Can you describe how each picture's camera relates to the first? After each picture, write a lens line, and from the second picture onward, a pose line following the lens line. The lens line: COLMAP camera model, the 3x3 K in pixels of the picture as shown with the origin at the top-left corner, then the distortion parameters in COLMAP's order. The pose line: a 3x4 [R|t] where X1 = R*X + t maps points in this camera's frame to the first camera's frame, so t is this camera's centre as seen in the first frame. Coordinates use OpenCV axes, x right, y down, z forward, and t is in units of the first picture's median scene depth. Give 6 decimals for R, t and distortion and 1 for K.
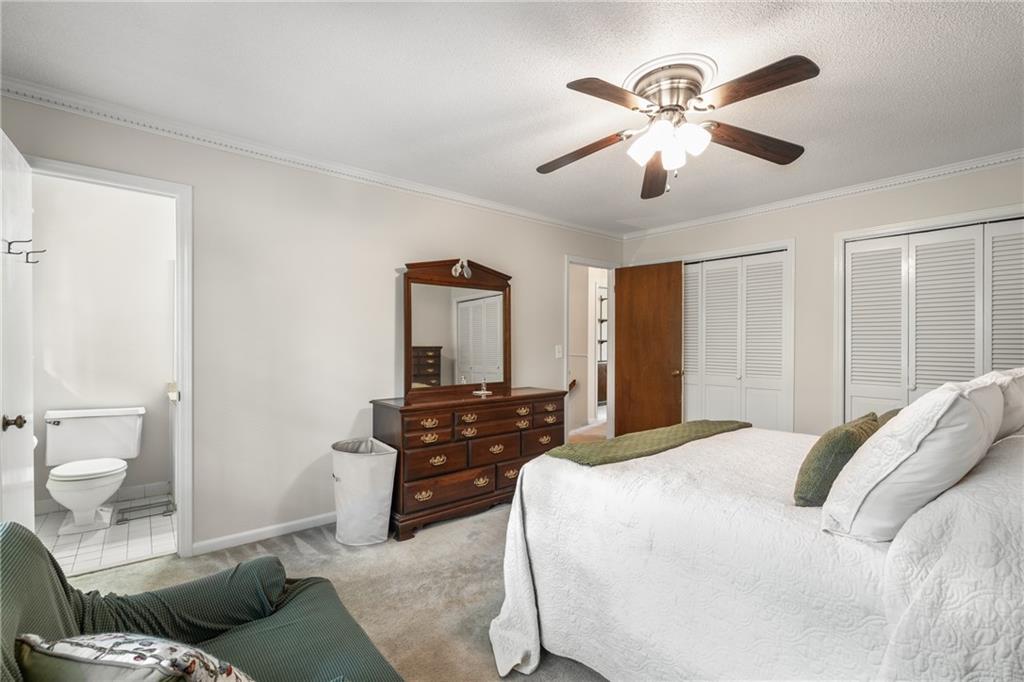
lens RADIAL K [[445.8, 0, 510.1], [0, 445.8, 338.4], [0, 0, 1]] dist [-0.016681, -0.000428]
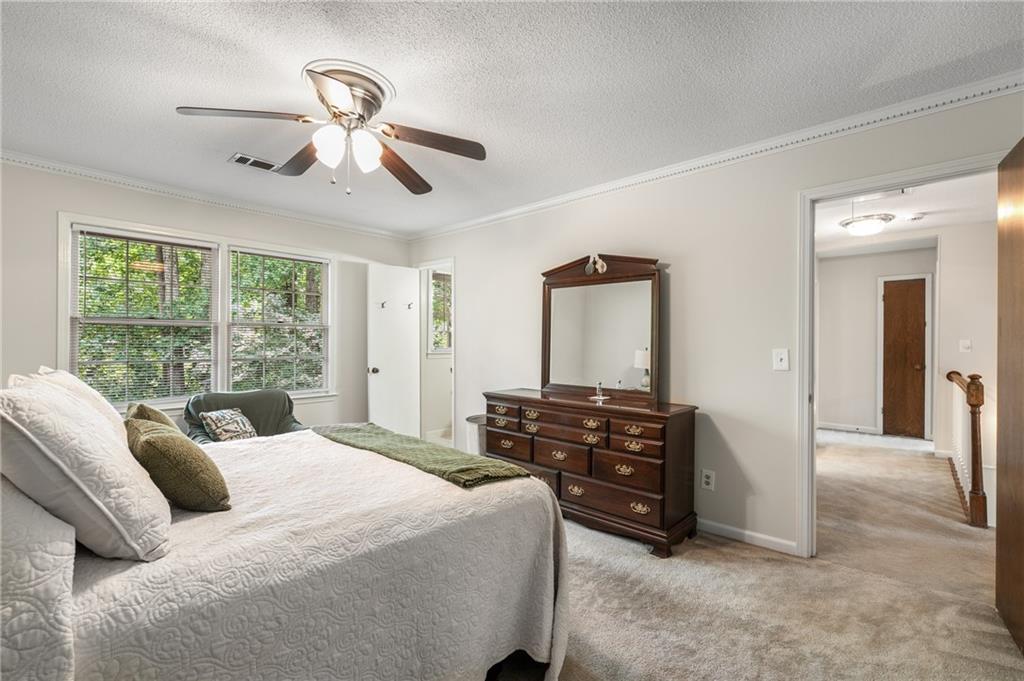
lens RADIAL K [[445.8, 0, 509.3], [0, 445.8, 342.4], [0, 0, 1]] dist [-0.016681, -0.000428]
pose [[0.132677, -0.005549, -0.991144, 0.810999], [-0.005170, 0.999967, -0.006290, 0.015729], [0.991146, 0.005959, 0.132644, 0.704007]]
